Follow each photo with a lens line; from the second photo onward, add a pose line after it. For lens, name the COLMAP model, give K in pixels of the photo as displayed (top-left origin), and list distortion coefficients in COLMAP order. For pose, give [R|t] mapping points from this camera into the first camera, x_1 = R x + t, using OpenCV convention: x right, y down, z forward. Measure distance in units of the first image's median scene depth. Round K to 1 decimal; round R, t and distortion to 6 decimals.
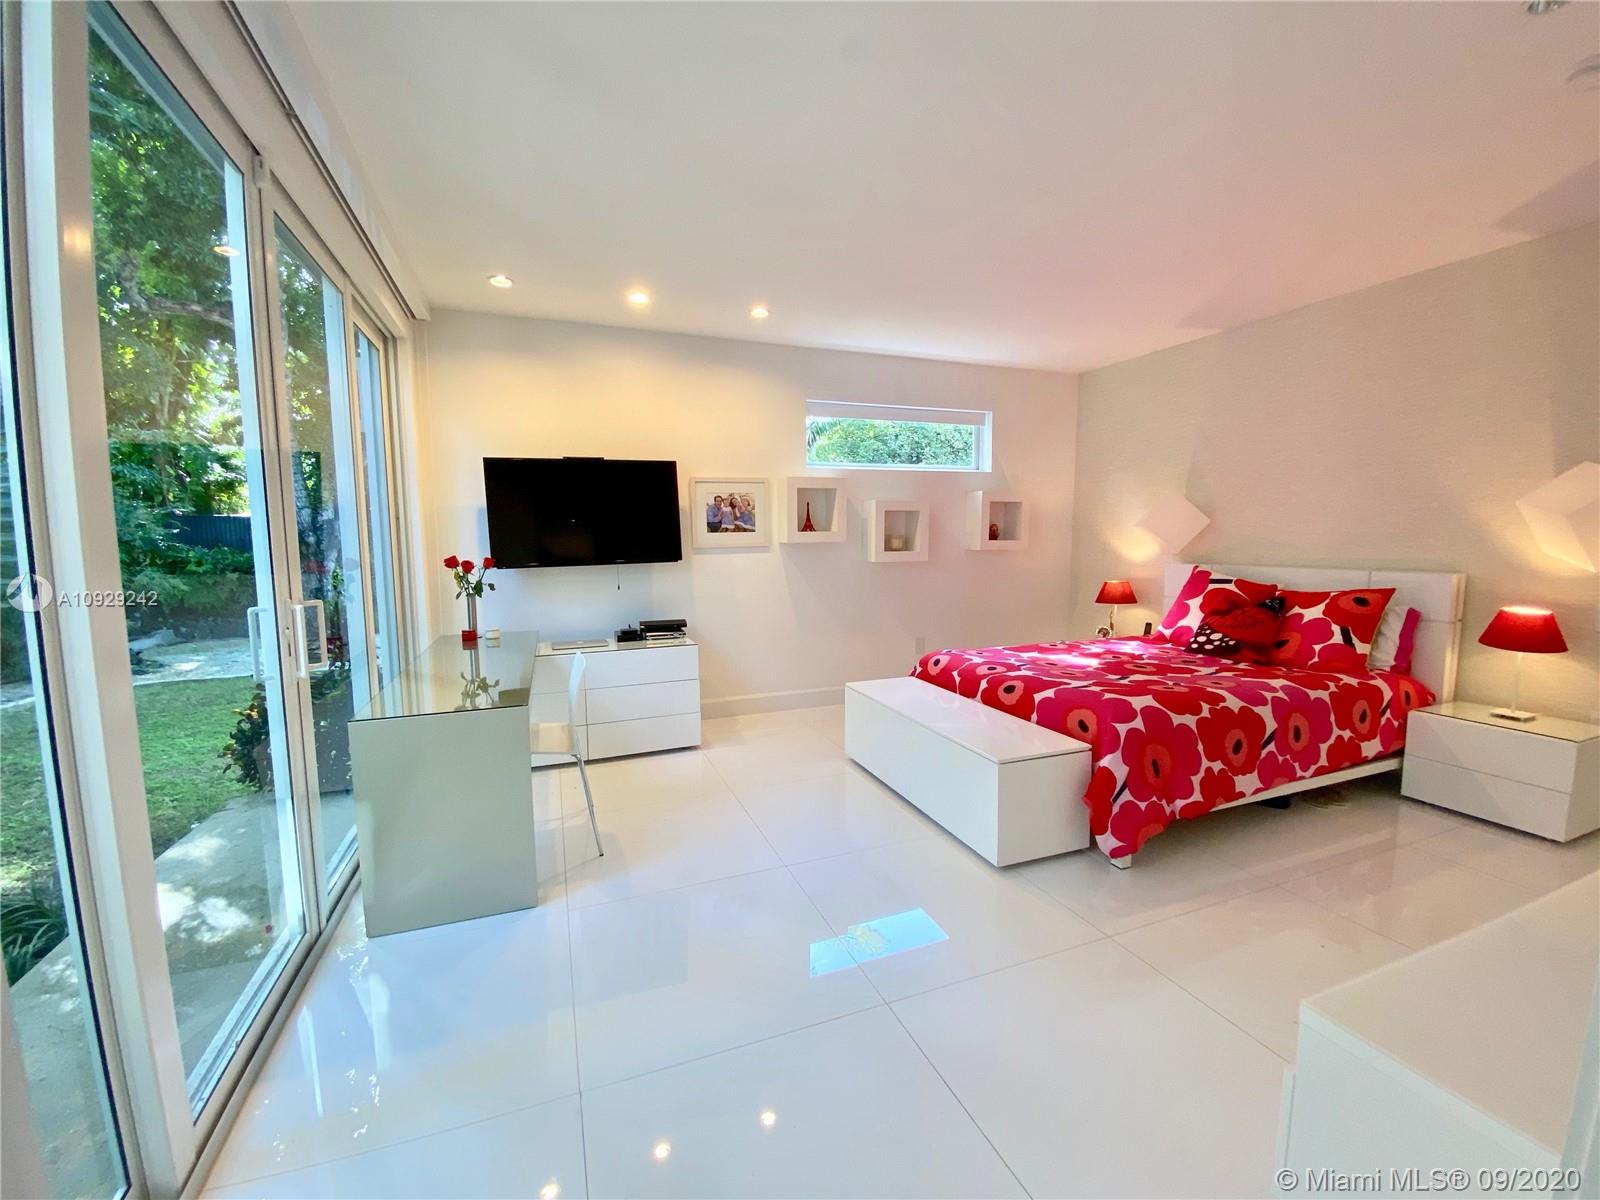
lens RADIAL K [[644.1, 0, 800.0], [0, 644.1, 600.0], [0, 0, 1]] dist [0.019450, -0.023985]
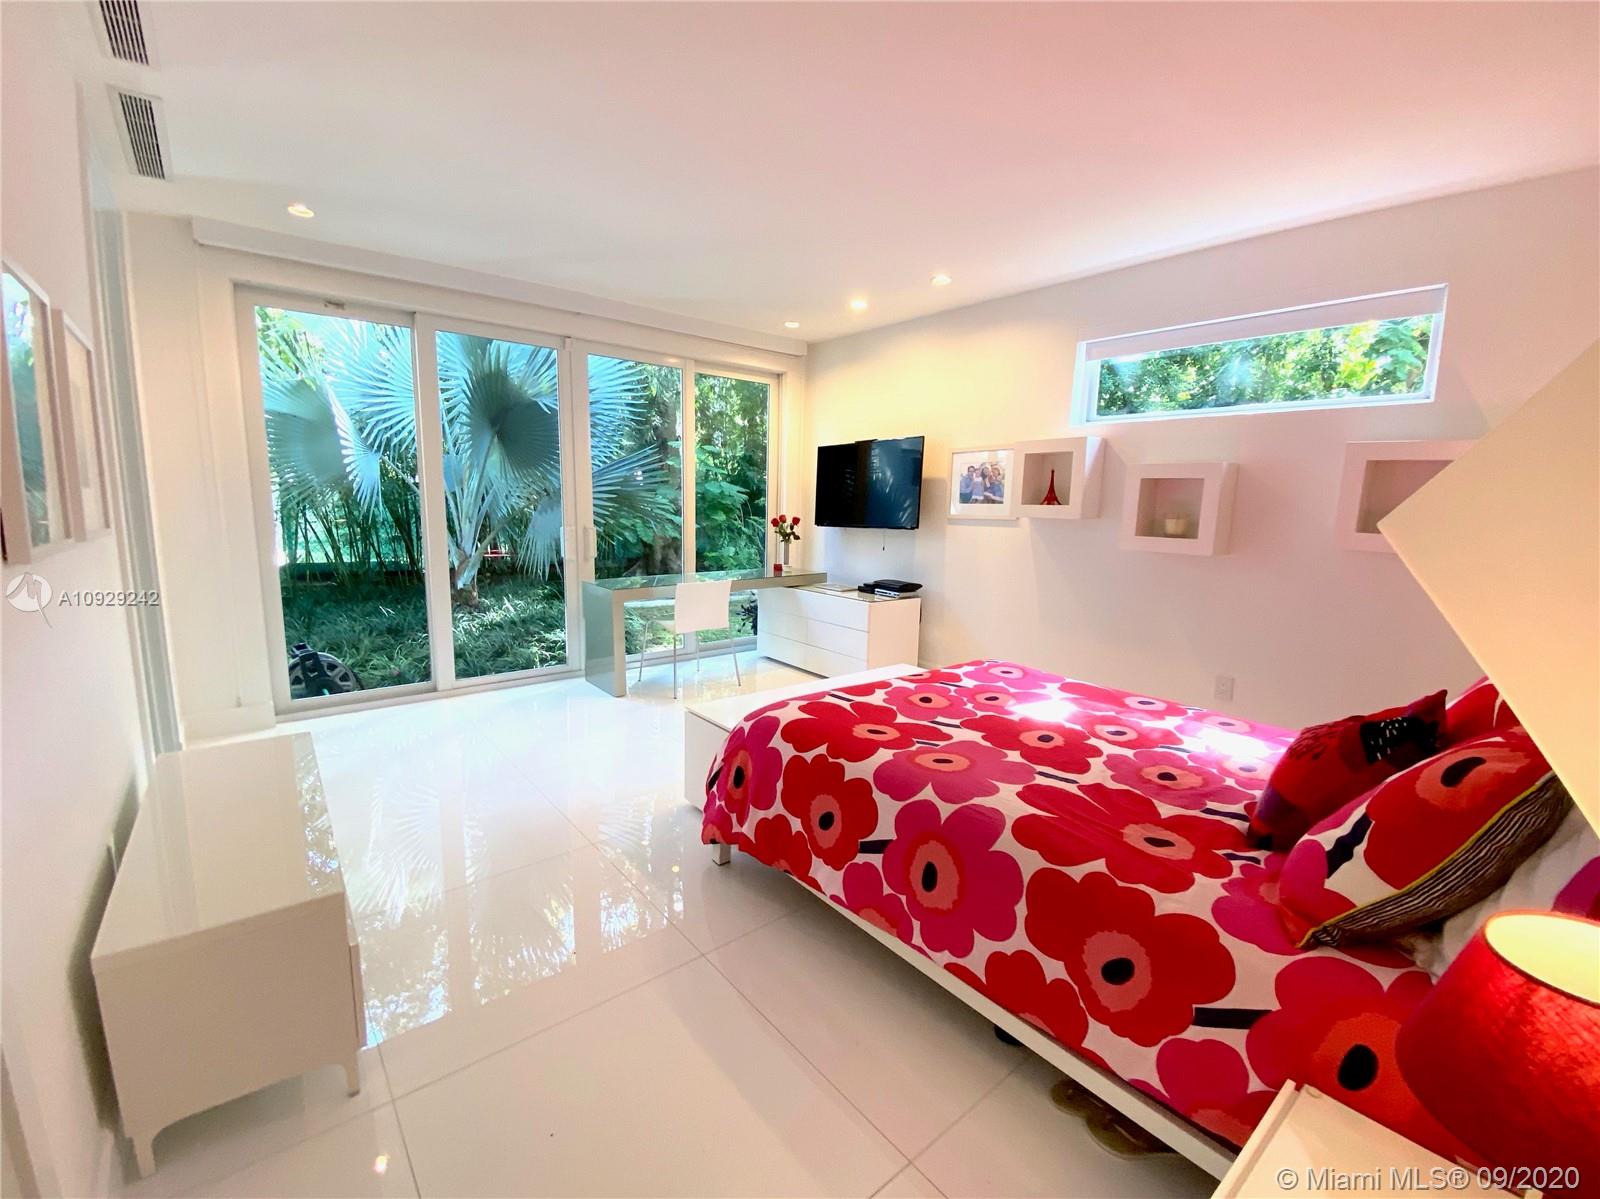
lens RADIAL K [[674.7, 0, 778.5], [0, 674.7, 603.4], [0, 0, 1]] dist [-0.001489, -0.028654]
pose [[0.282047, 0.162296, -0.945574, 0.798720], [-0.109878, 0.984567, 0.136214, -0.063305], [0.953088, 0.065479, 0.295527, 0.430419]]
